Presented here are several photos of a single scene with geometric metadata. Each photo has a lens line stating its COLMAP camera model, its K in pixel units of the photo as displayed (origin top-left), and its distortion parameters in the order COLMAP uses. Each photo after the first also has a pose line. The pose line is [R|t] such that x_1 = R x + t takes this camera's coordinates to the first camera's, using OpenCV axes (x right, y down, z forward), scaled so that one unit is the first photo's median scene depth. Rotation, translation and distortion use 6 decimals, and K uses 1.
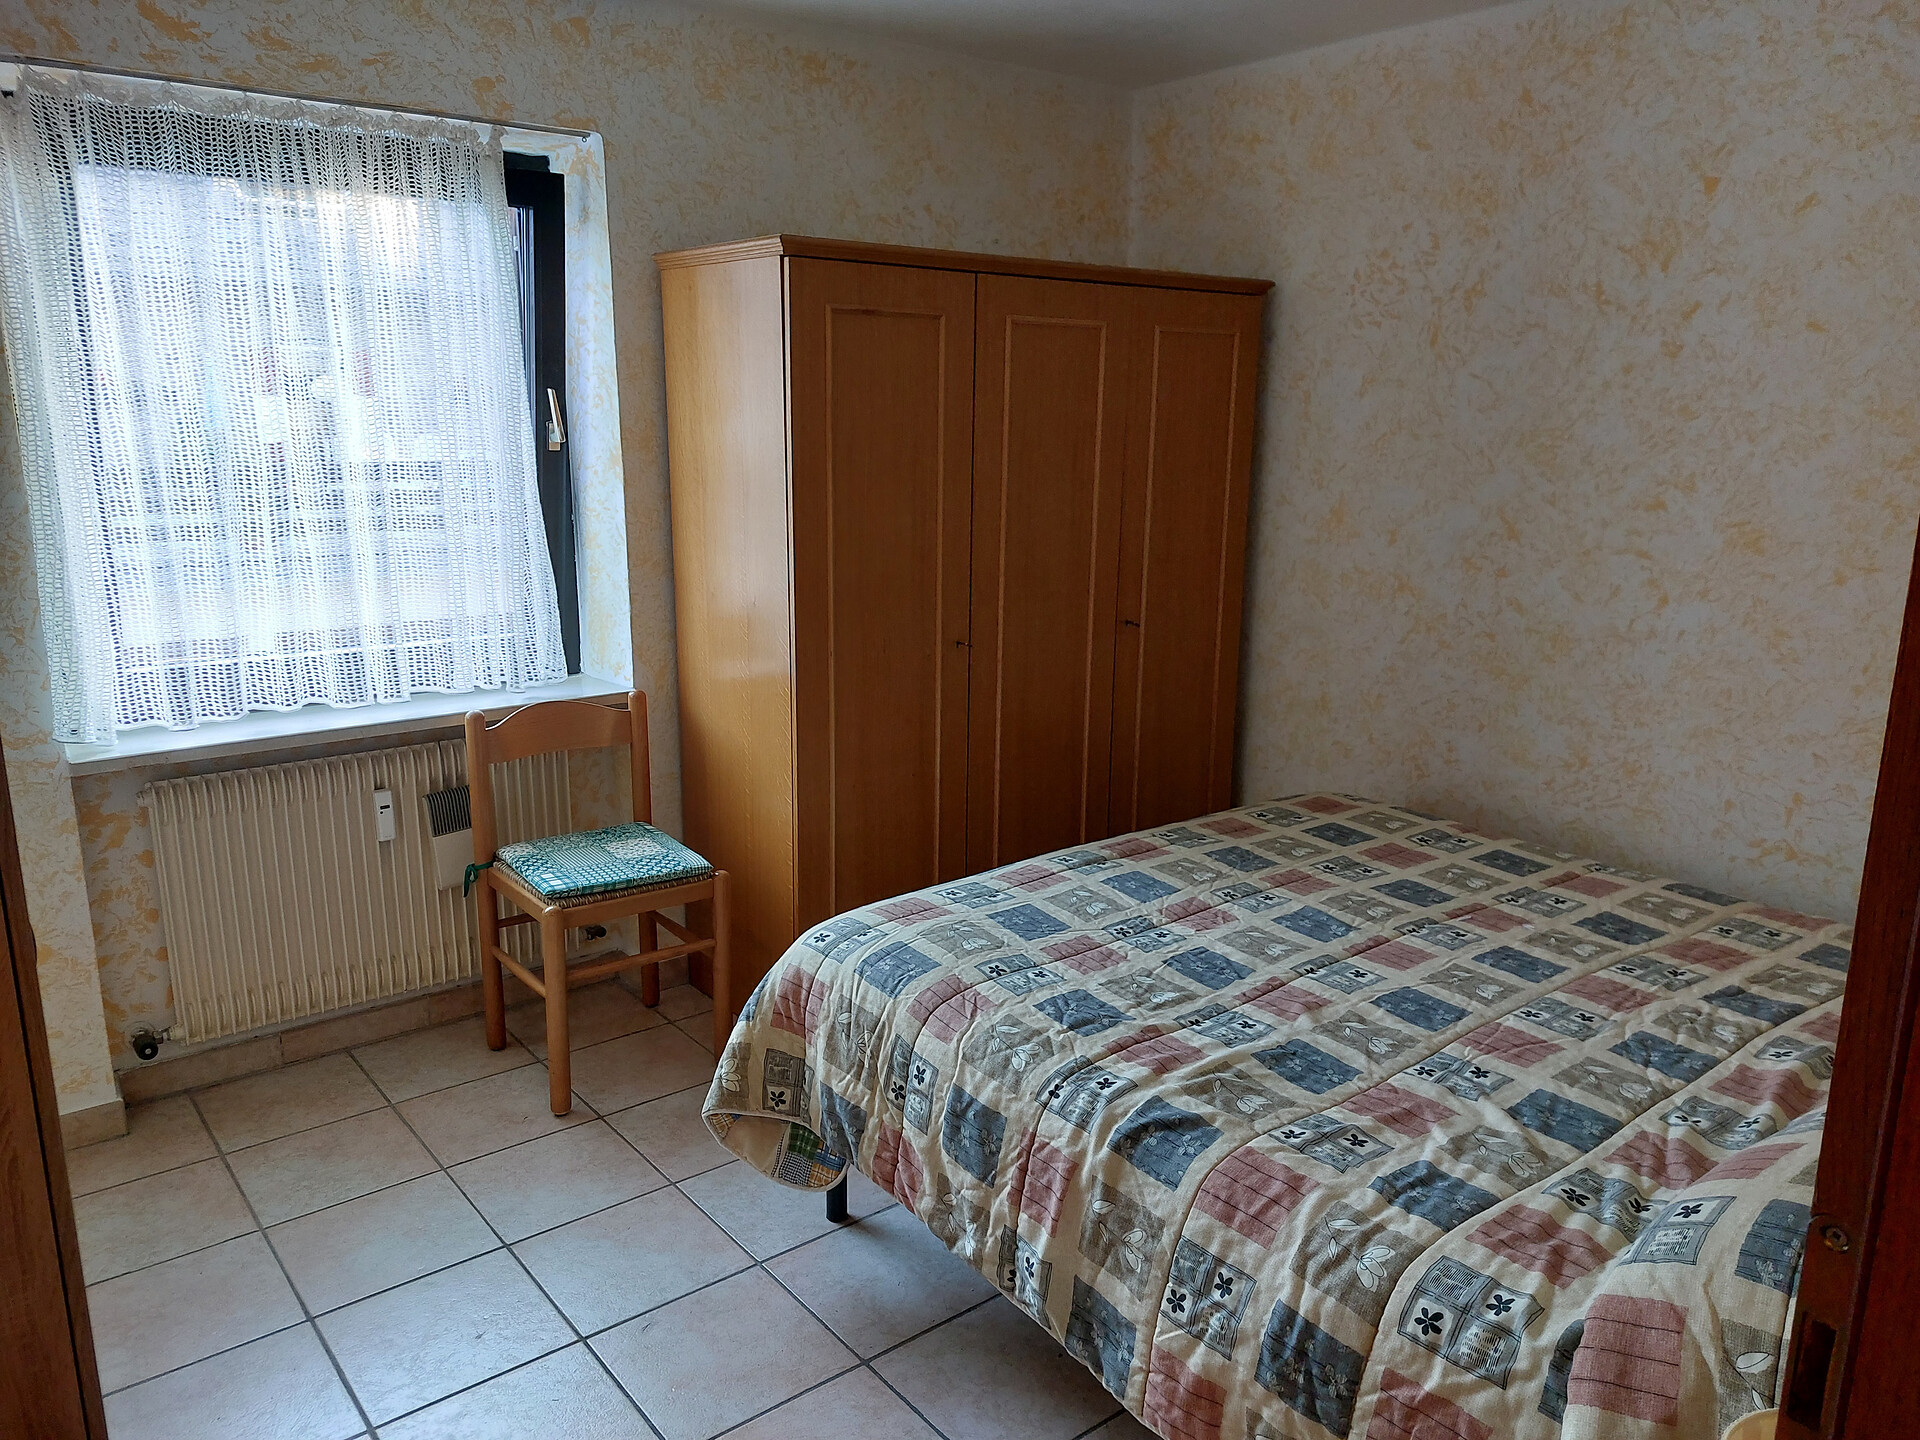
lens RADIAL K [[1386.9, 0, 954.8], [0, 1386.9, 714.7], [0, 0, 1]] dist [0.056445, -0.060368]
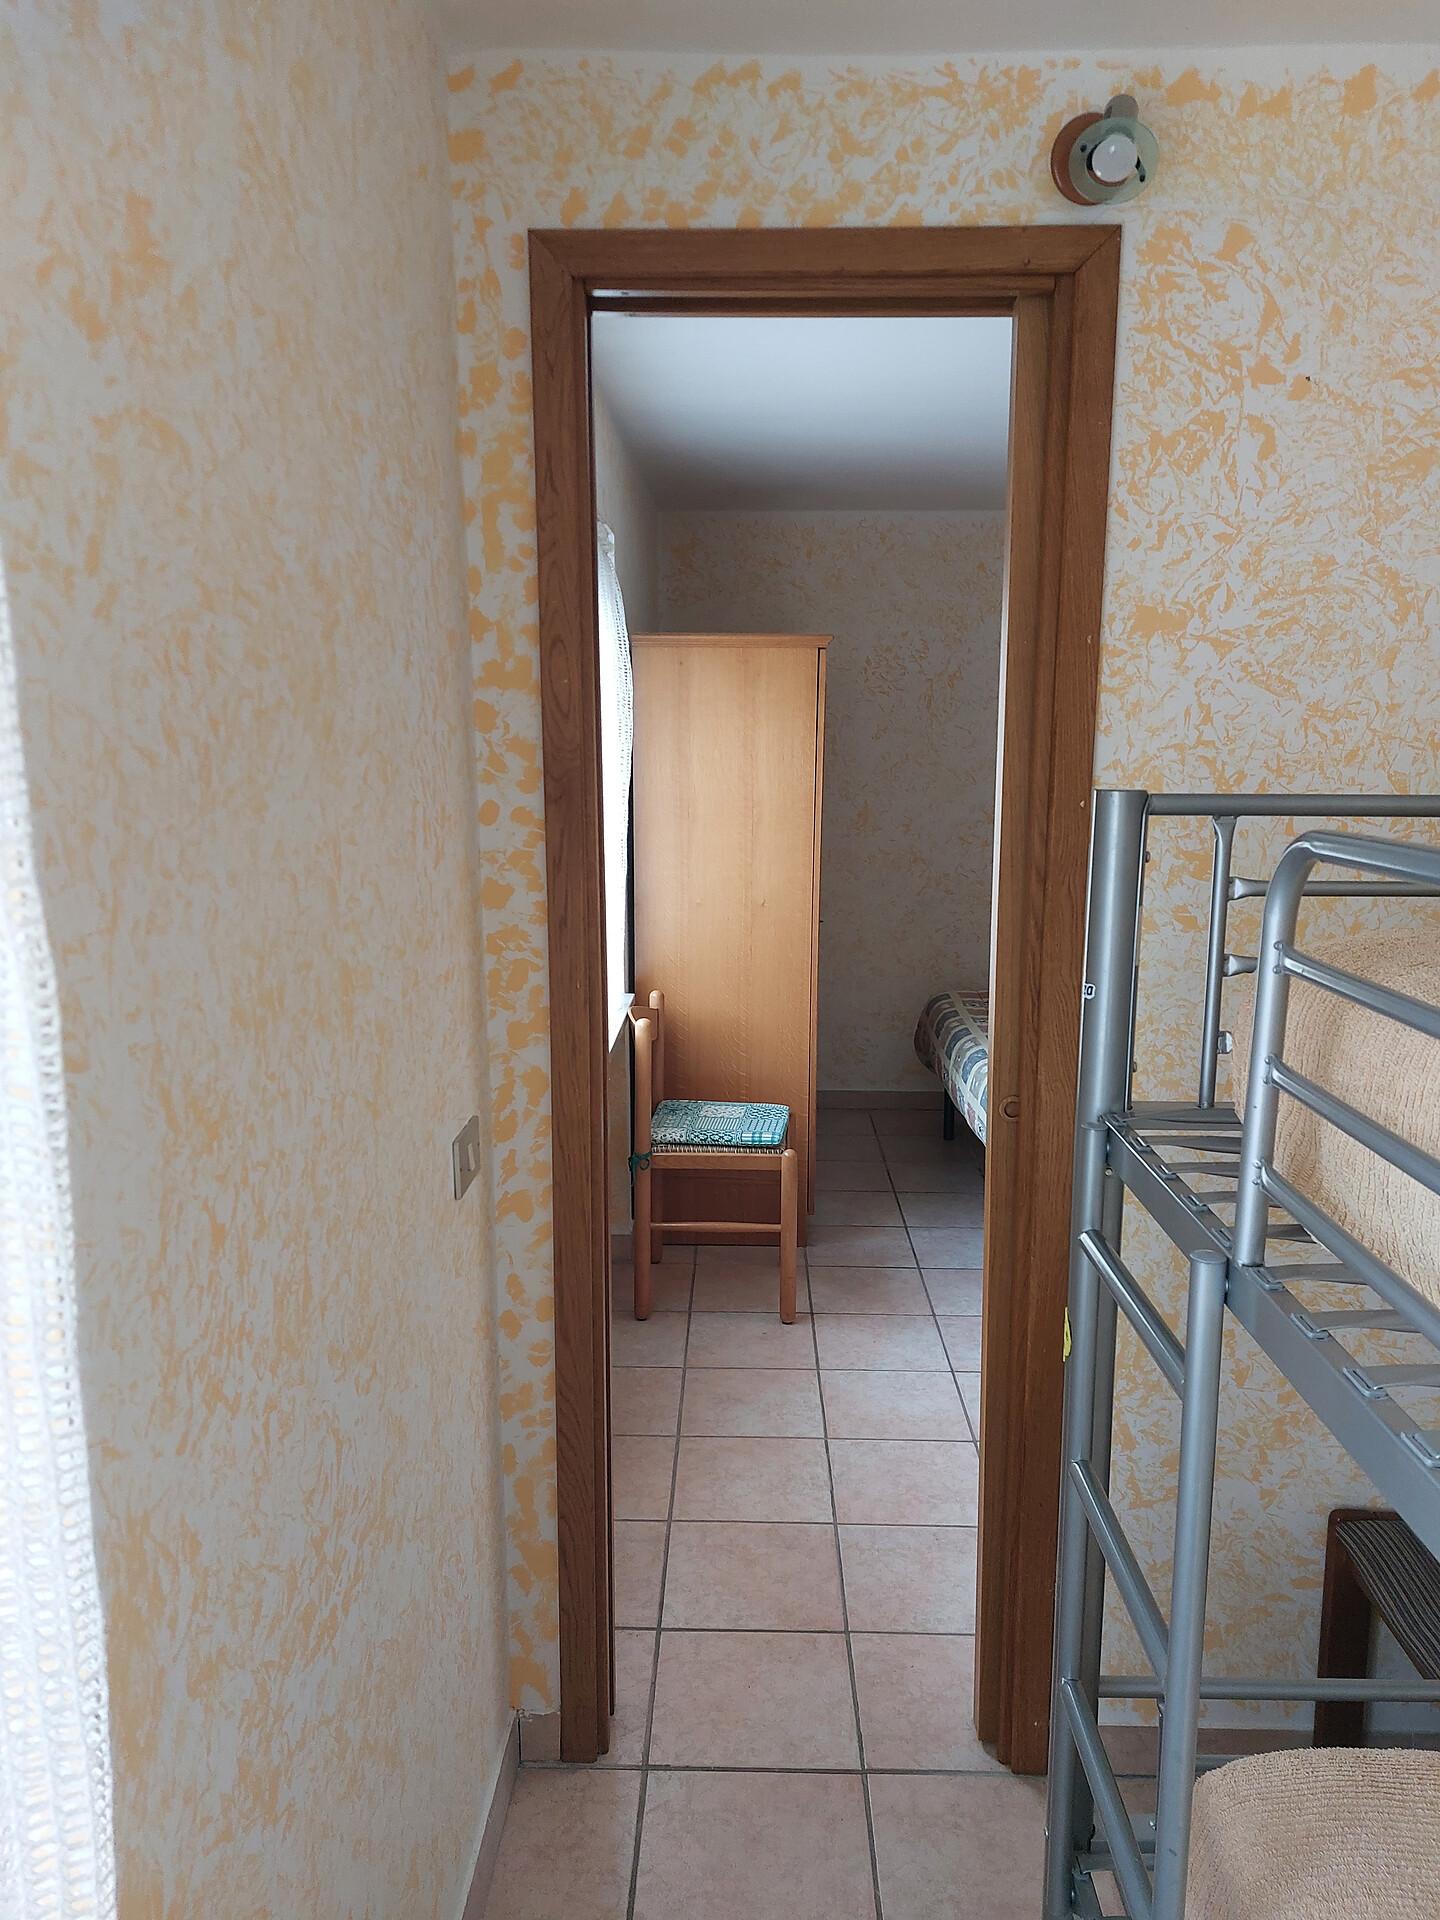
lens RADIAL K [[1386.9, 0, 715.6], [0, 1386.9, 972.2], [0, 0, 1]] dist [0.056445, -0.060368]
pose [[0.626043, -0.143036, 0.766558, -1.068644], [0.176951, 0.983447, 0.038992, -0.069935], [-0.759446, 0.111232, 0.640991, 0.191175]]
